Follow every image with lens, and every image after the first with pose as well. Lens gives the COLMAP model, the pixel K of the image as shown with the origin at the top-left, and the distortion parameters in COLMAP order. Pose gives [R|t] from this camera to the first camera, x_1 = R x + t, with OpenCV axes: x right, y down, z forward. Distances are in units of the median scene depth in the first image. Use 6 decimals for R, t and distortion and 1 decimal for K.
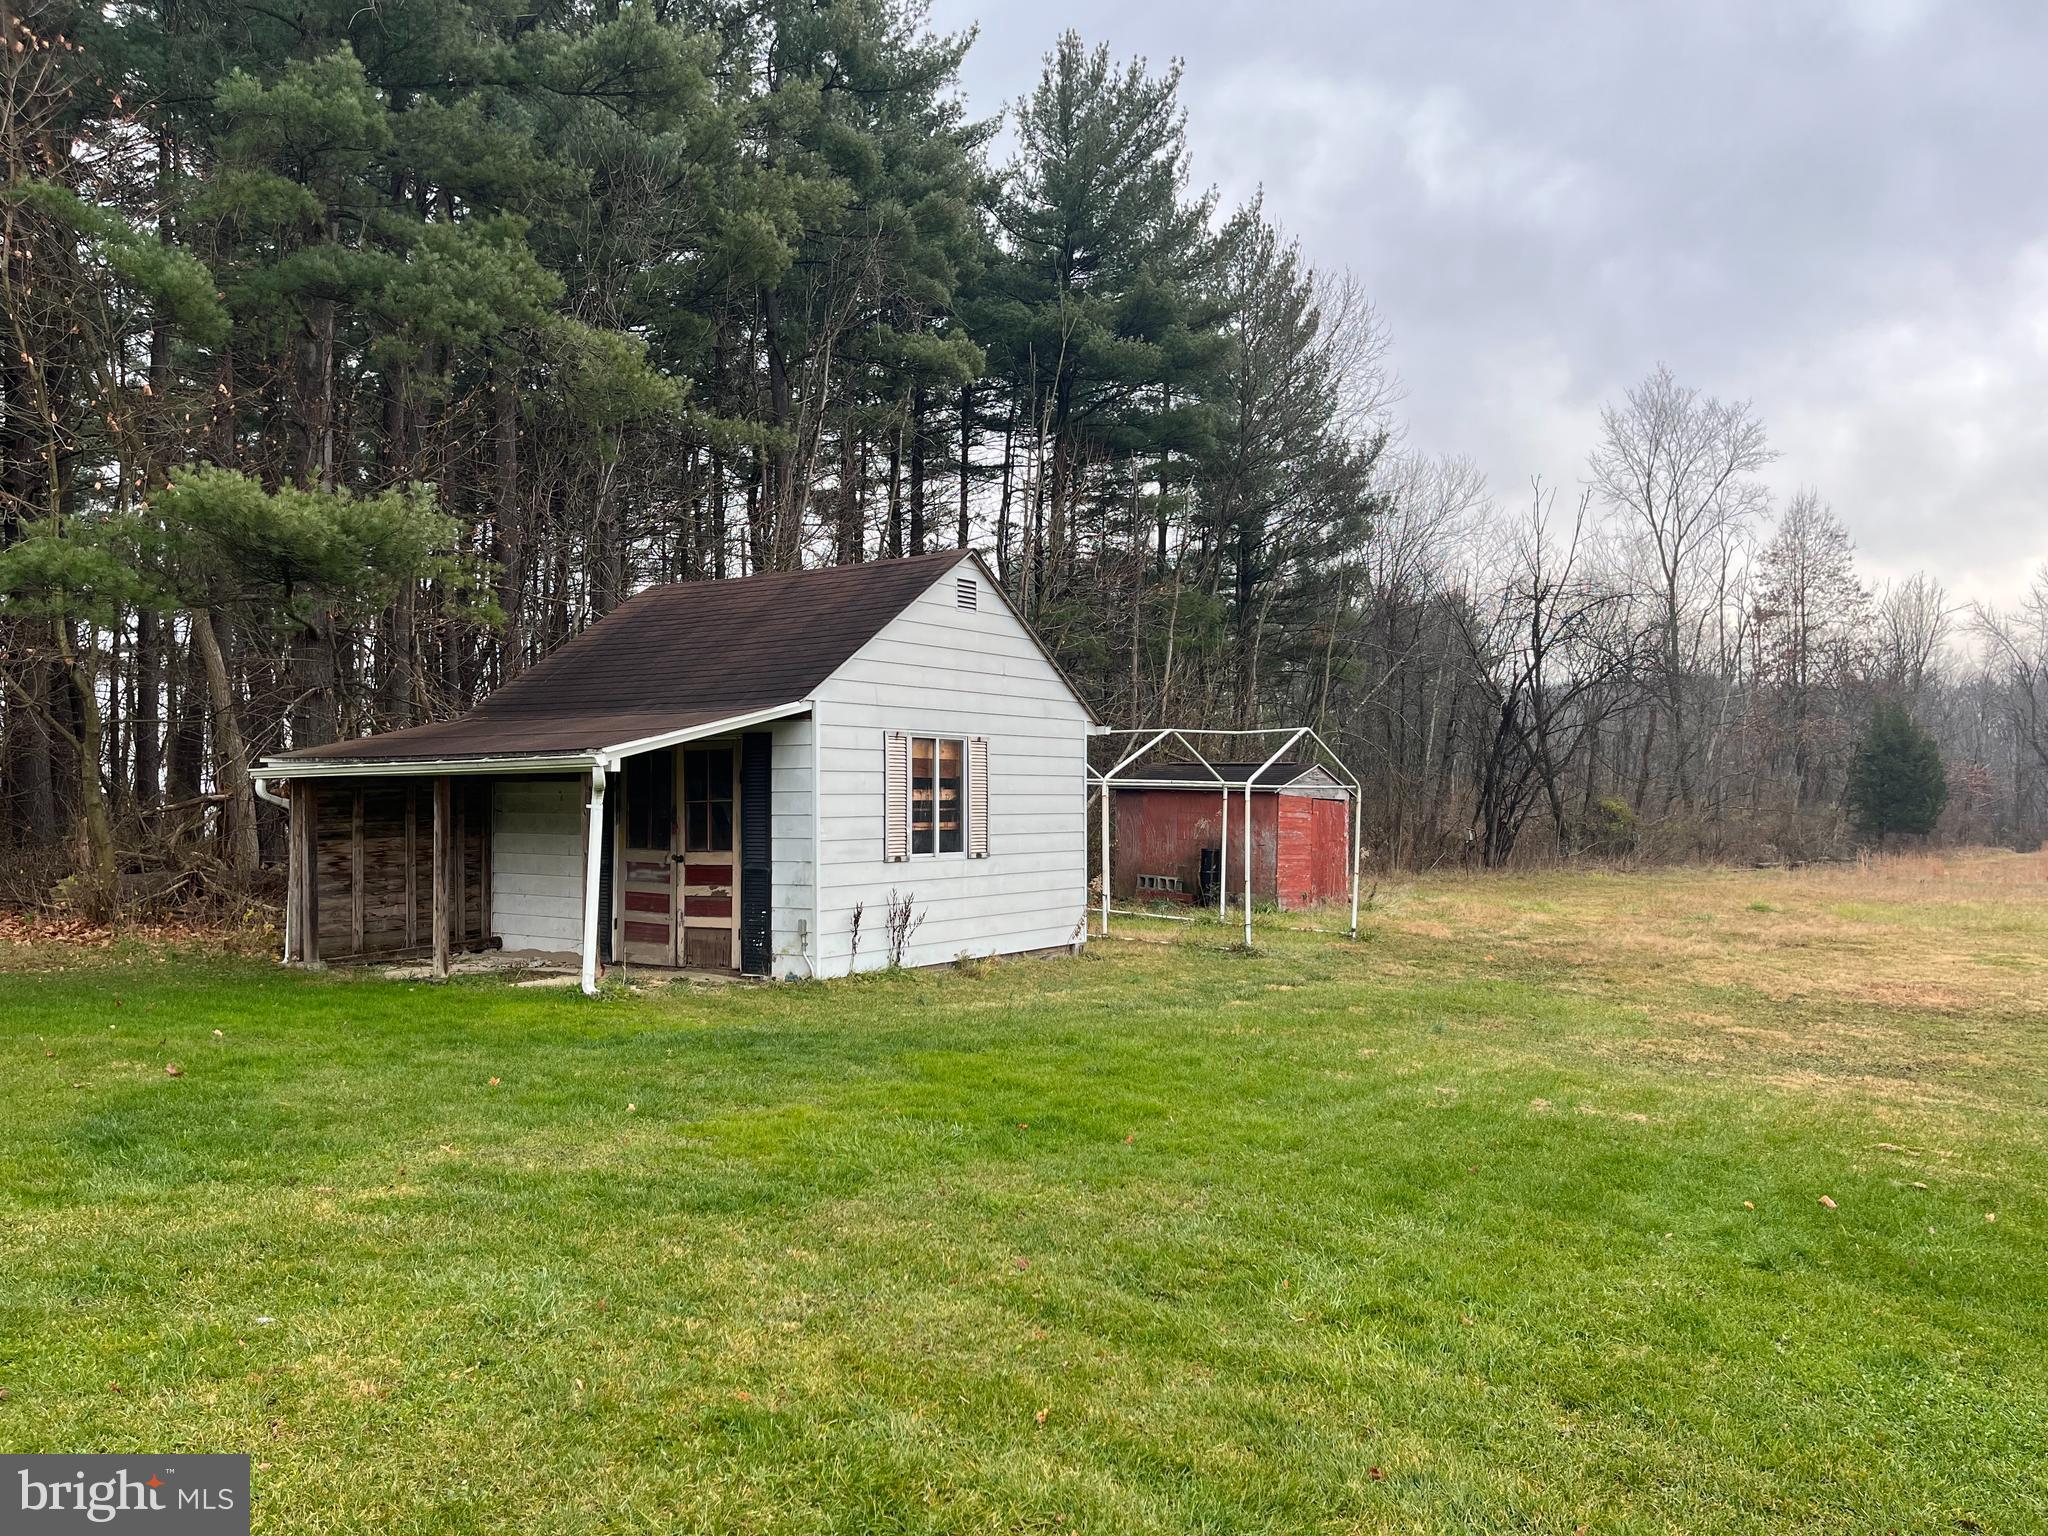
lens RADIAL K [[1551.9, 0, 1024.0], [0, 1551.9, 768.0], [0, 0, 1]] dist [0.049275, -0.004250]
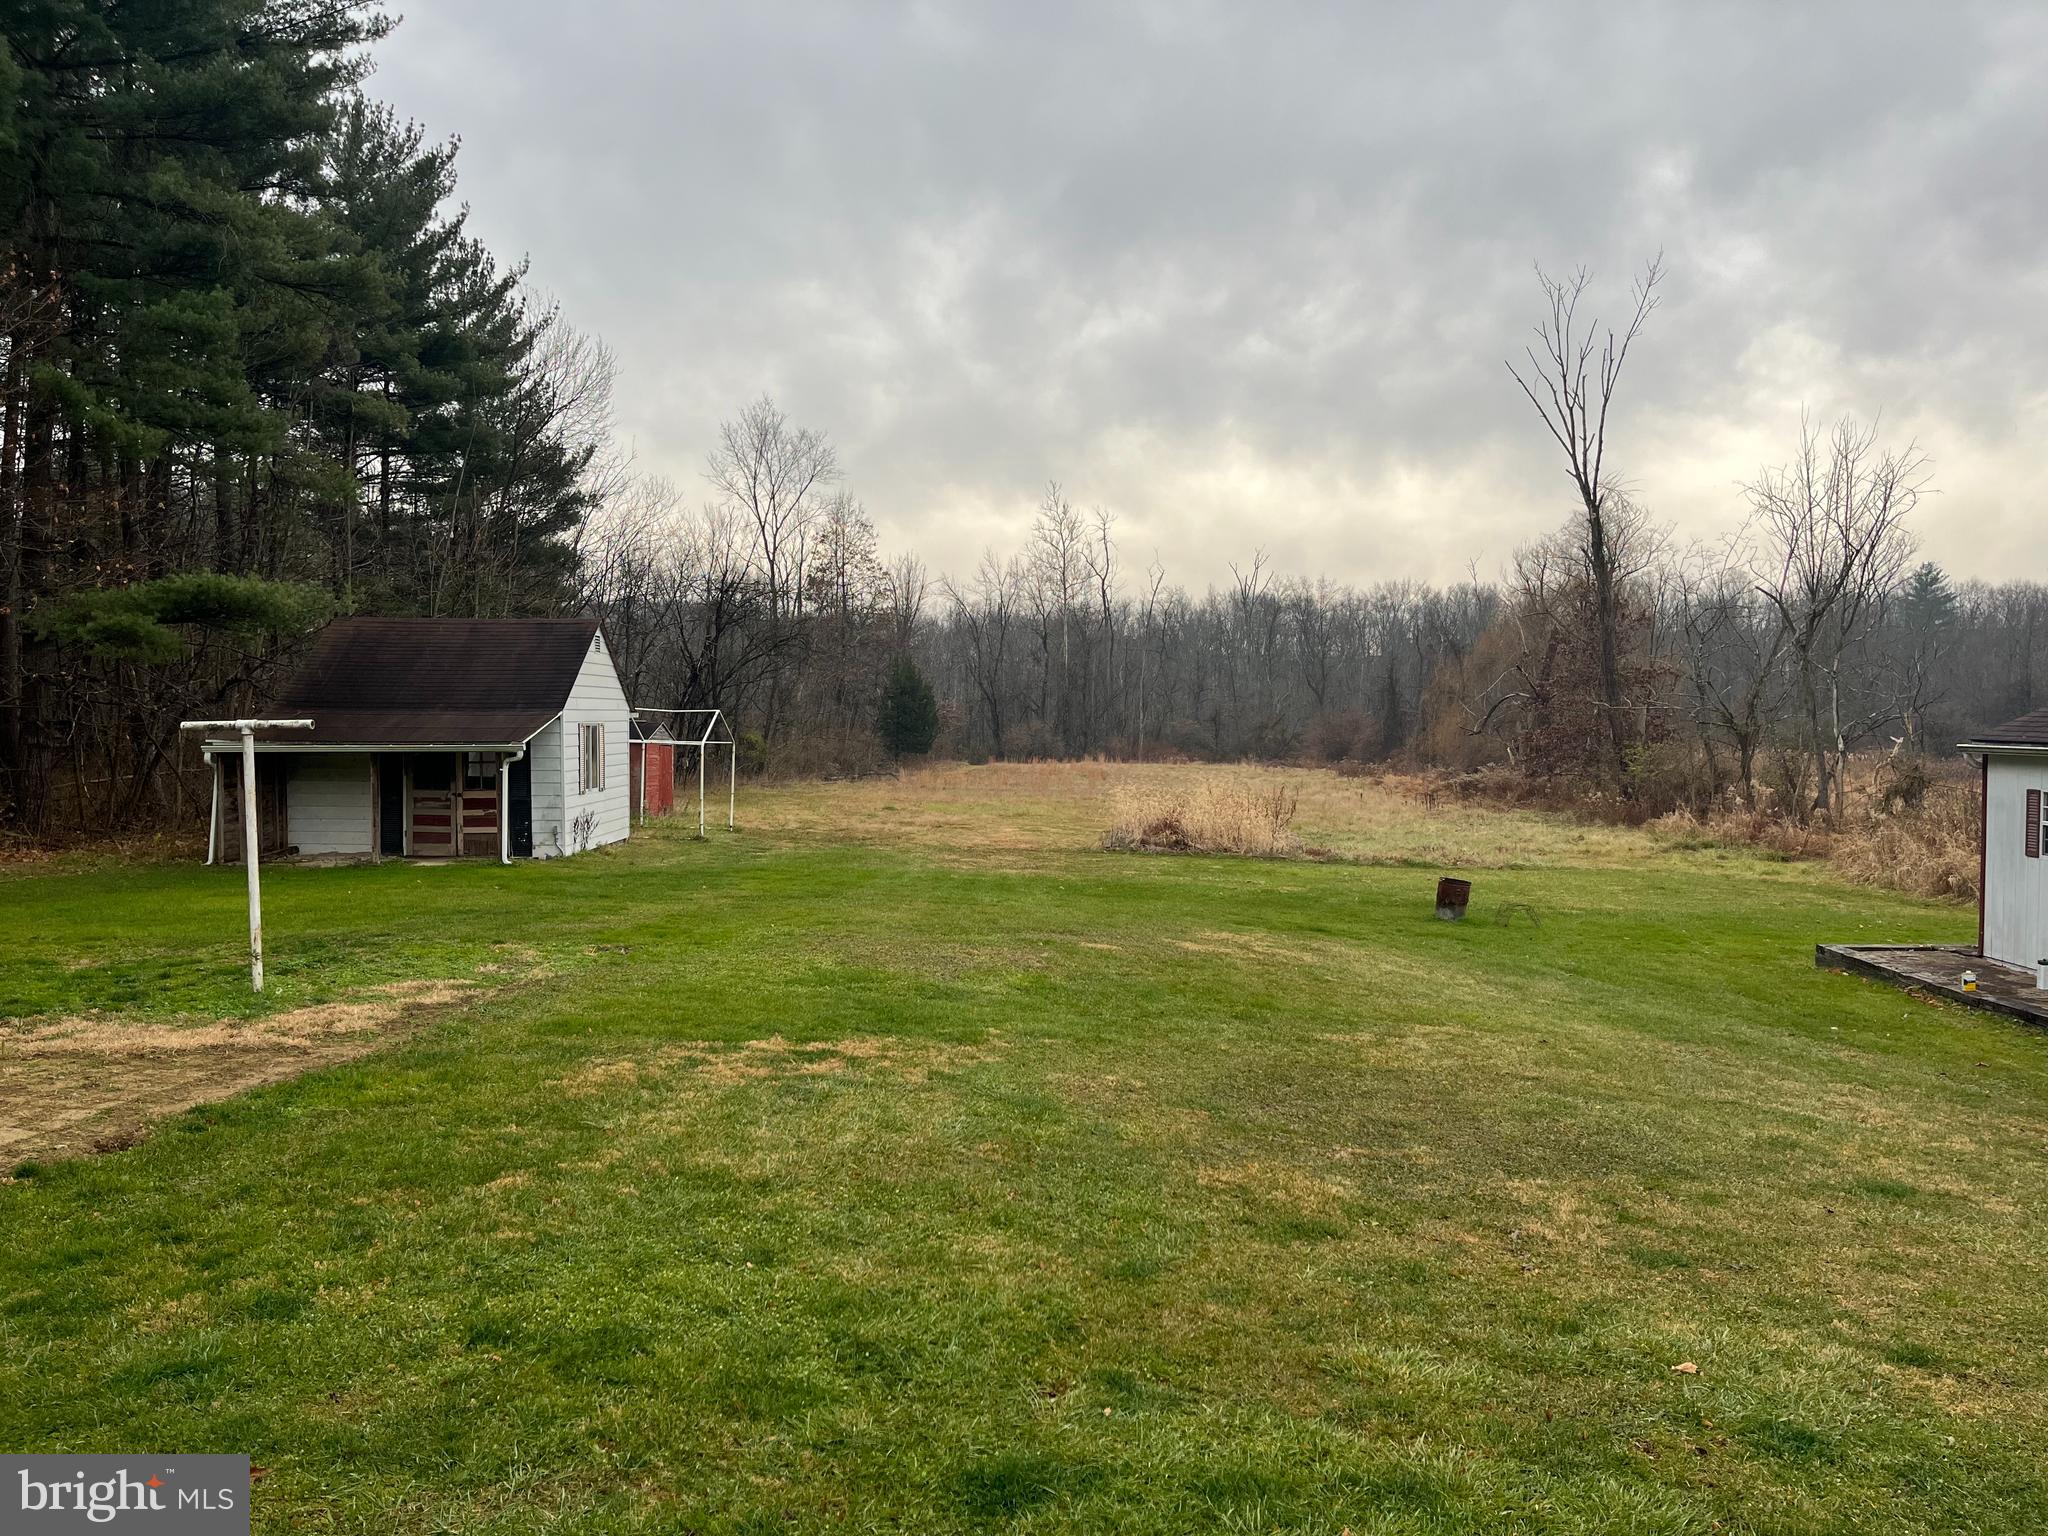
lens RADIAL K [[1551.9, 0, 1024.0], [0, 1551.9, 768.0], [0, 0, 1]] dist [0.049275, -0.004250]
pose [[0.816523, -0.013323, 0.577159, -0.689267], [-0.018706, 0.998598, 0.049516, -0.068821], [-0.577010, -0.051227, 0.815129, -0.776525]]
